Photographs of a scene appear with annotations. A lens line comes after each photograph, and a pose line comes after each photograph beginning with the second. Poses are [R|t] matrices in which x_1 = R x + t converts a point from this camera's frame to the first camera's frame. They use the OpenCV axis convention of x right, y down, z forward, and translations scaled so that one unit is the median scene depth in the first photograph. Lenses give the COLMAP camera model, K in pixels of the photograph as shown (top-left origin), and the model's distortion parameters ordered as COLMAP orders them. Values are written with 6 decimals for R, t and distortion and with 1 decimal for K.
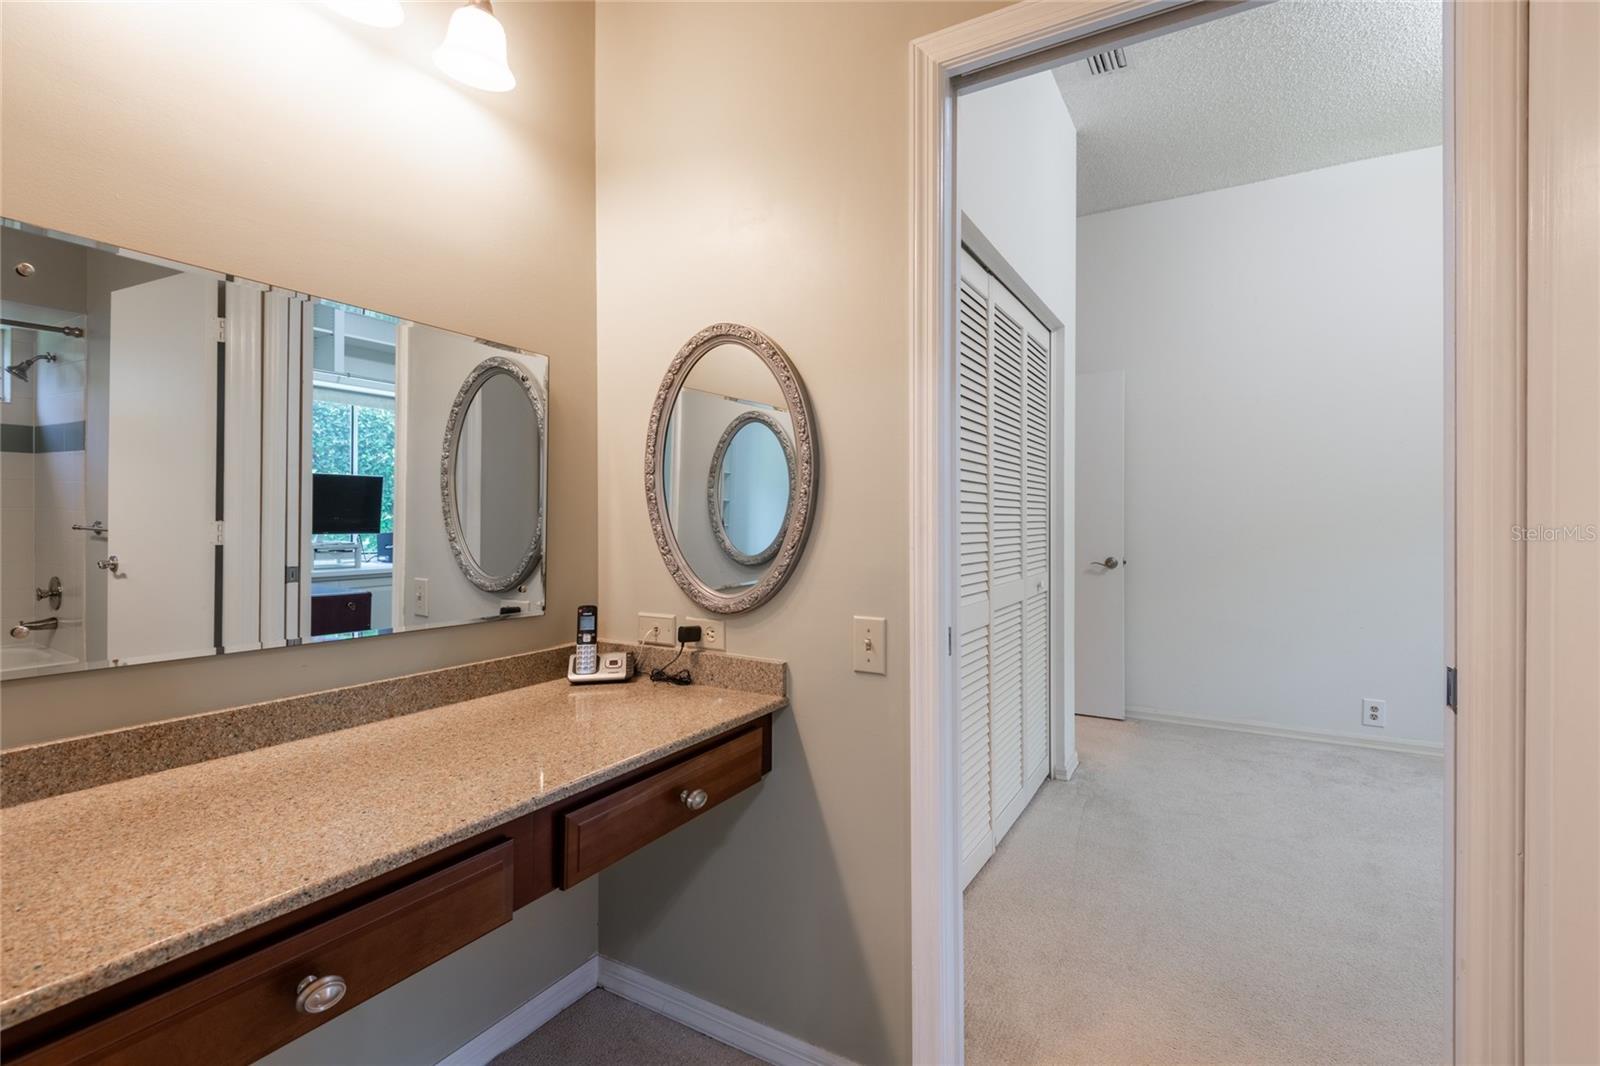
lens RADIAL K [[731.2, 0, 795.9], [0, 731.2, 535.0], [0, 0, 1]] dist [0.033039, -0.017865]
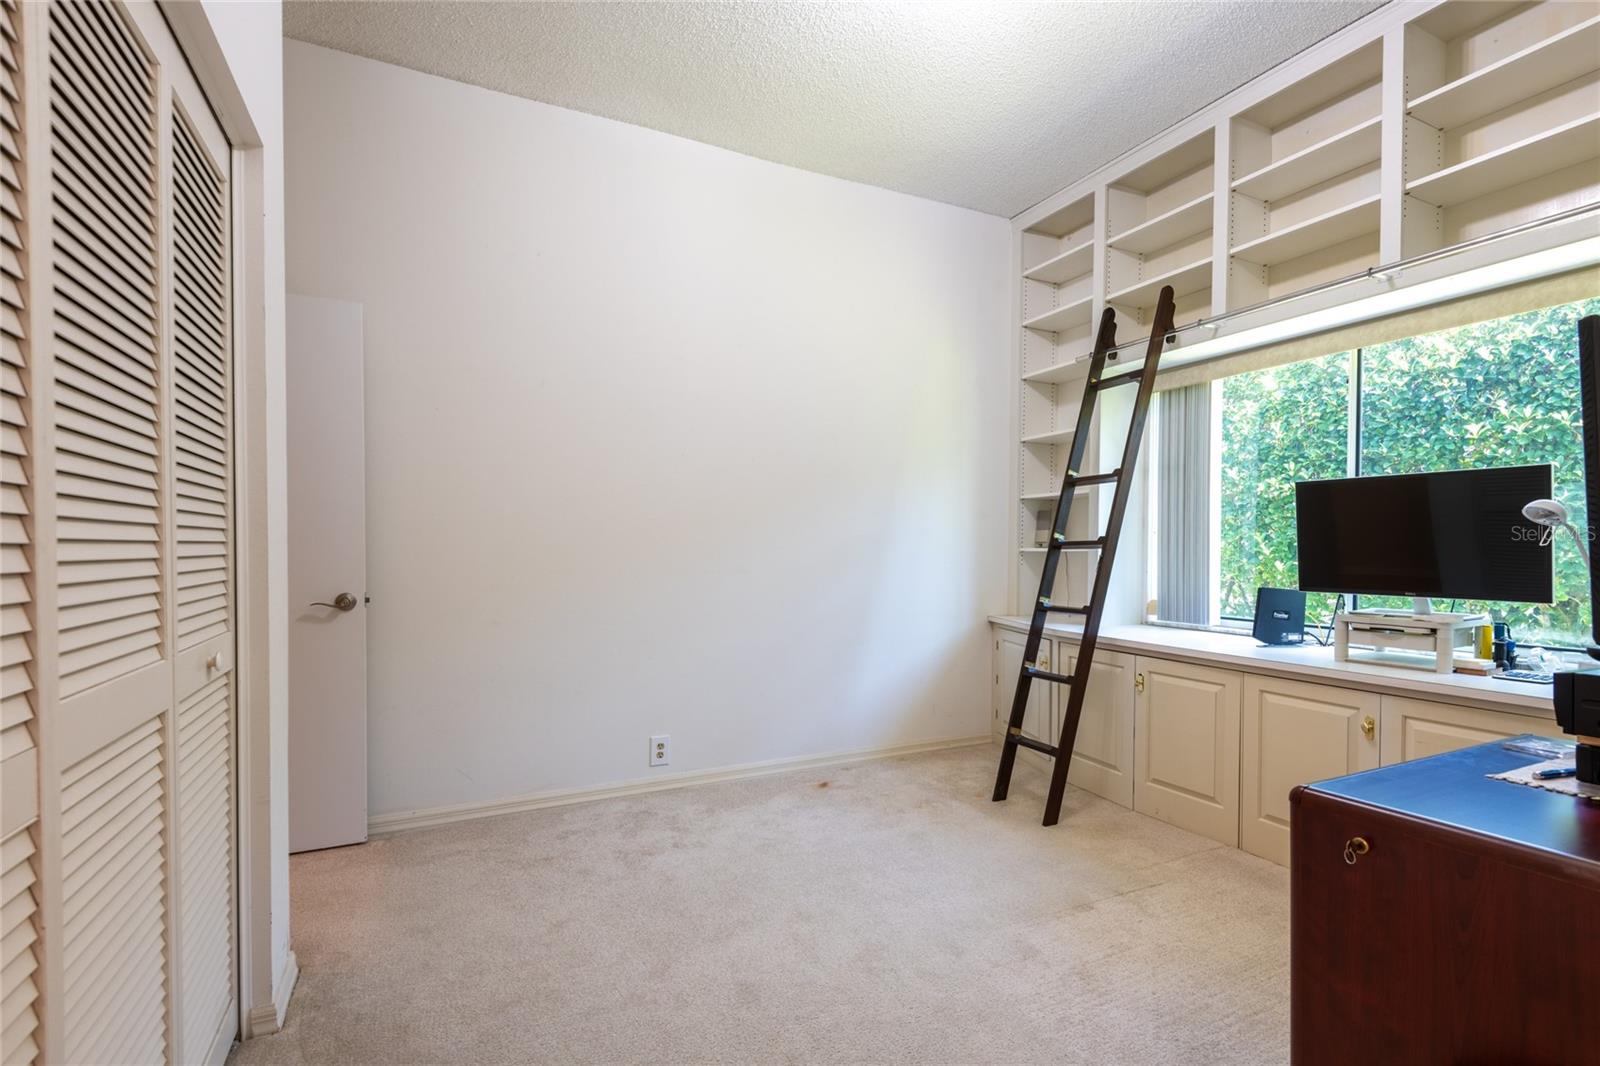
lens RADIAL K [[731.2, 0, 784.6], [0, 731.2, 549.0], [0, 0, 1]] dist [0.033039, -0.017865]
pose [[0.552687, -0.004667, 0.833376, 0.130603], [0.019790, 0.999776, -0.007526, 0.005049], [-0.833154, 0.020652, 0.552655, 0.404836]]
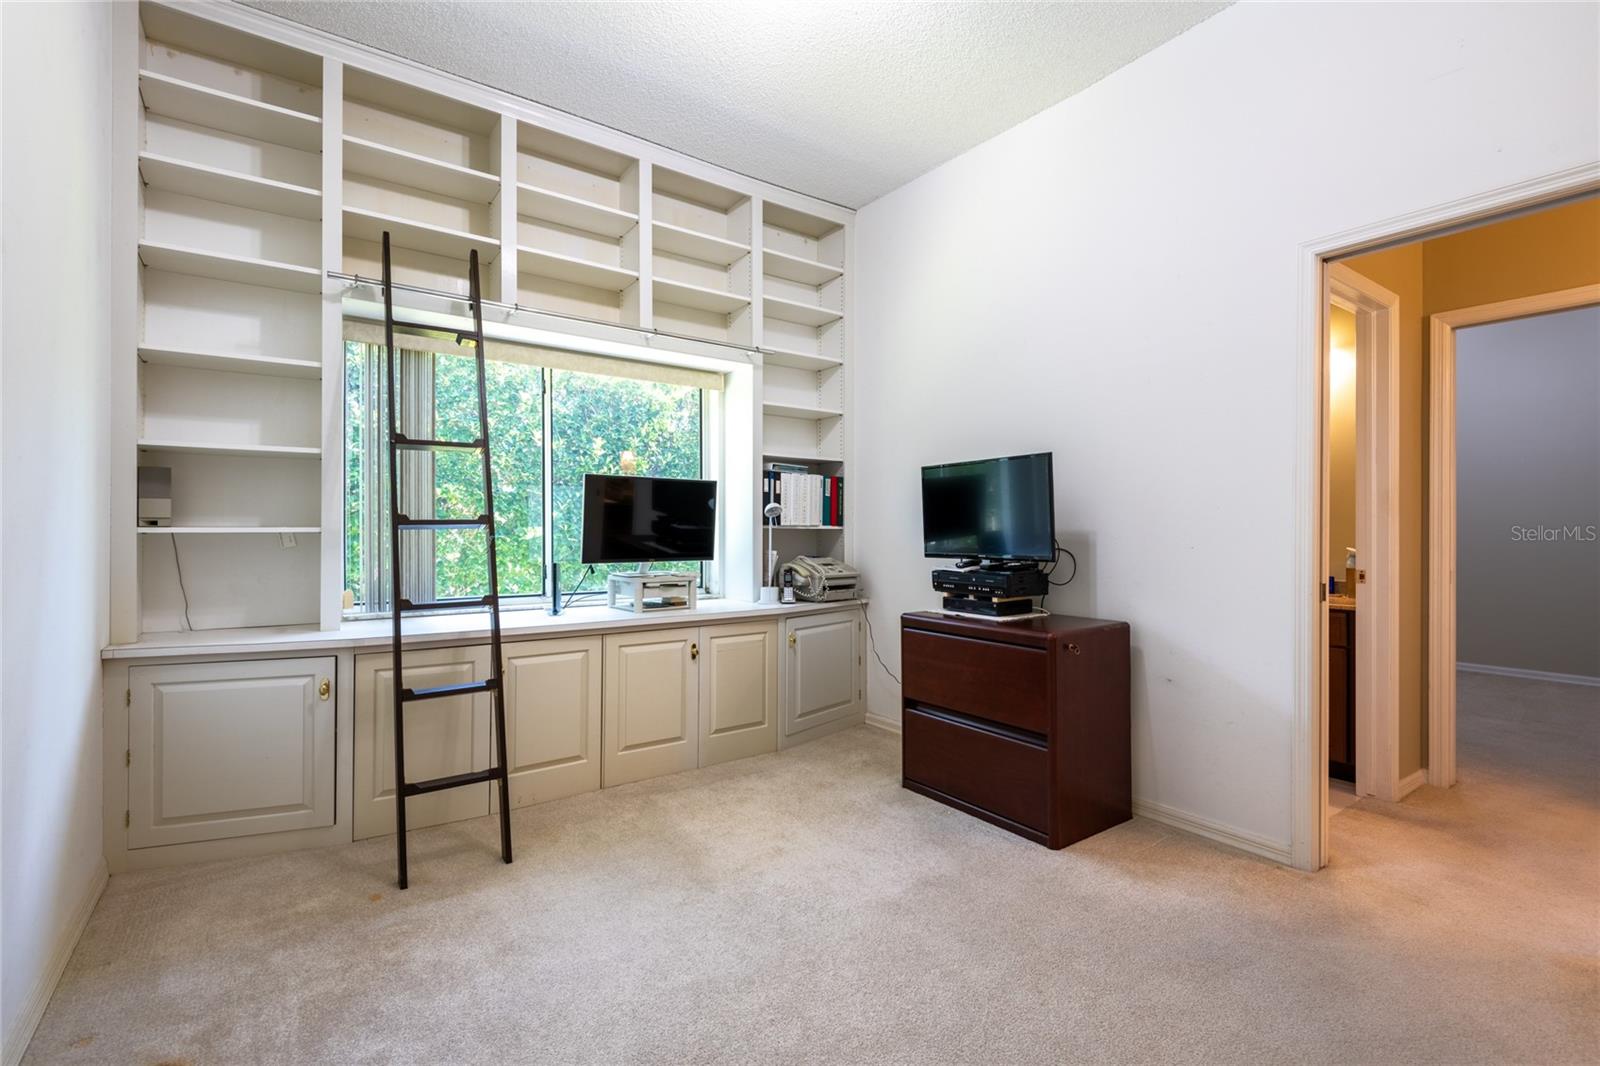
lens RADIAL K [[731.2, 0, 804.9], [0, 731.2, 538.0], [0, 0, 1]] dist [0.033039, -0.017865]
pose [[-0.918203, -0.004387, 0.396087, 2.073451], [0.007732, 0.999550, 0.028997, -0.046663], [-0.396035, 0.029688, -0.917755, 4.748501]]
